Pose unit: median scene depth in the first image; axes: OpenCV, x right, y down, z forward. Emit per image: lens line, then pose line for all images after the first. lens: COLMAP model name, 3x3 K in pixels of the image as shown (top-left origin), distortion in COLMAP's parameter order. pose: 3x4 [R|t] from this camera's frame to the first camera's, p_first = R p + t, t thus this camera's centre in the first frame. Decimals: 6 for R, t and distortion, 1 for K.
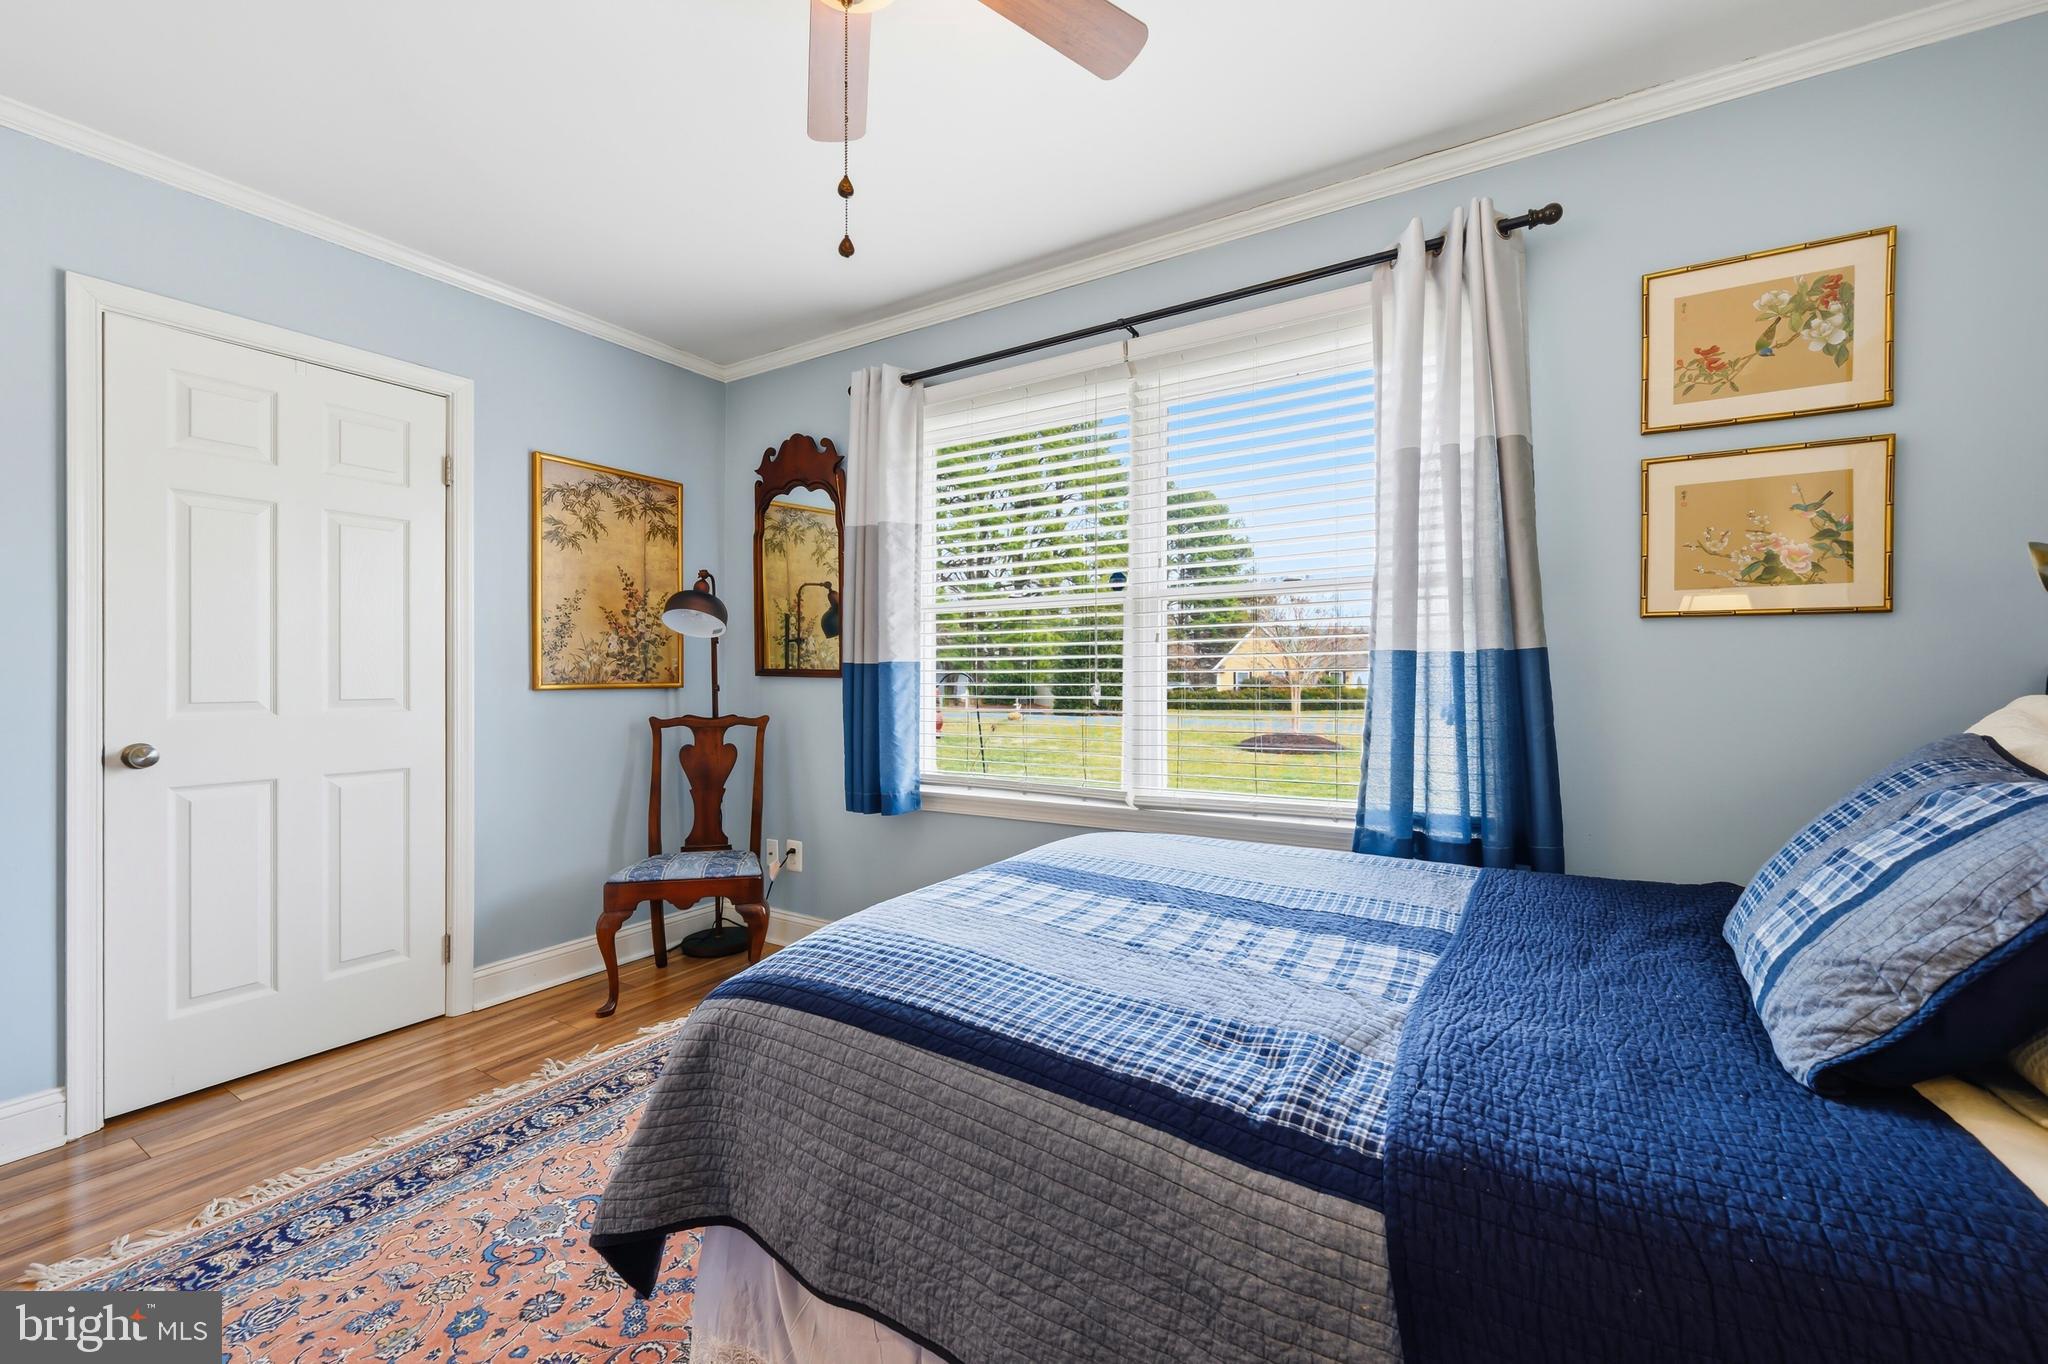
lens RADIAL K [[828.2, 0, 1028.5], [0, 828.2, 683.3], [0, 0, 1]] dist [-0.002072, -0.000365]
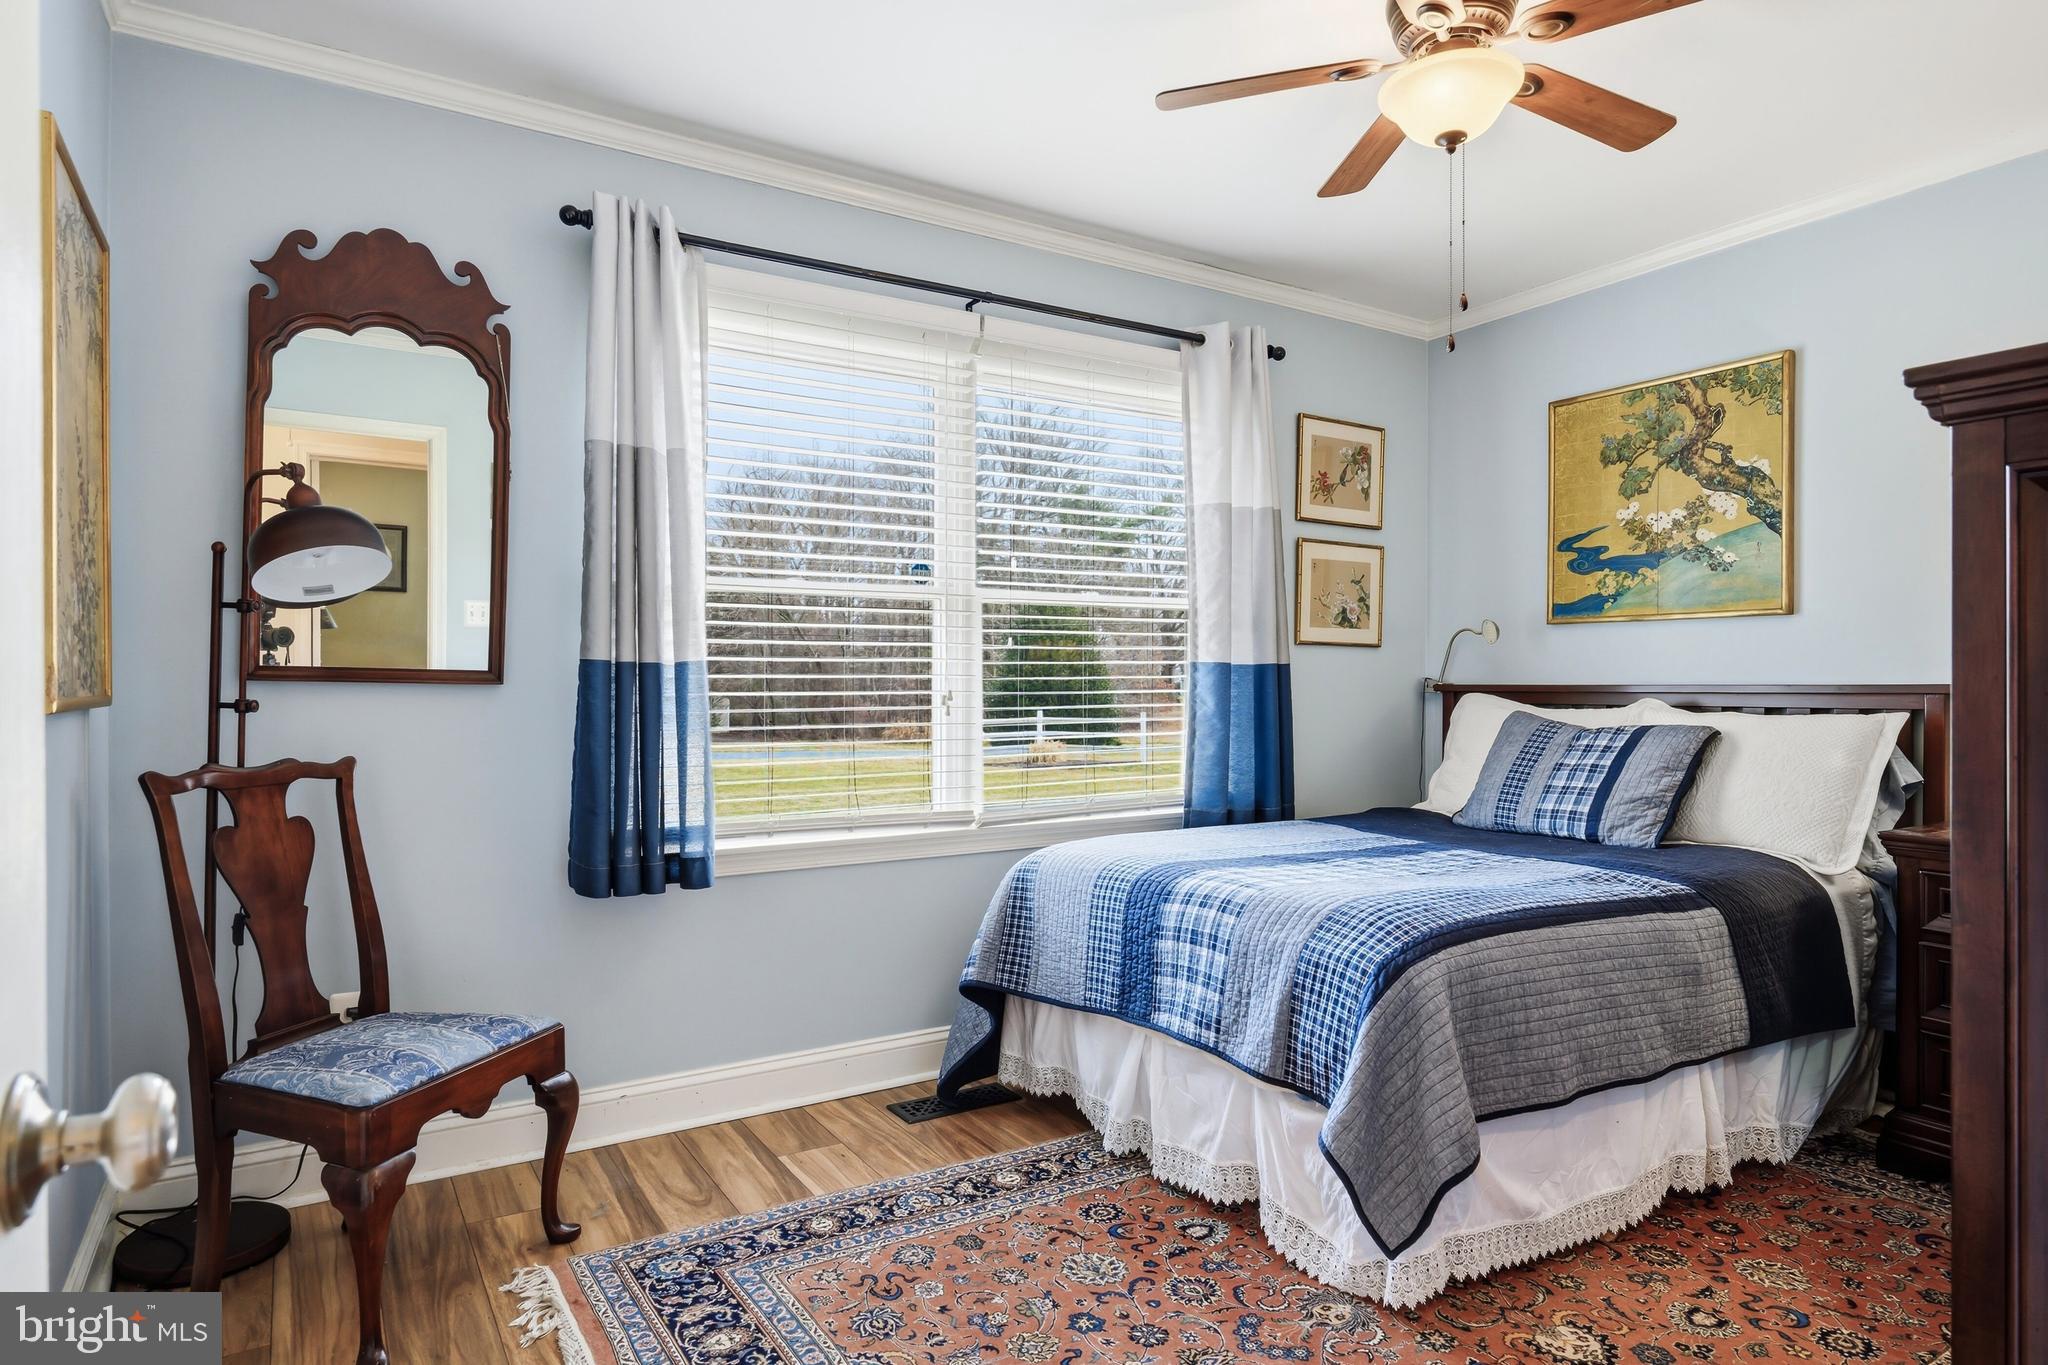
lens RADIAL K [[851.2, 0, 1027.2], [0, 851.2, 685.9], [0, 0, 1]] dist [-0.000652, -0.000640]
pose [[0.567567, -0.001901, 0.823325, -0.621650], [0.001173, 0.999998, 0.001500, -0.005691], [-0.823326, 0.000114, 0.567568, 0.421180]]
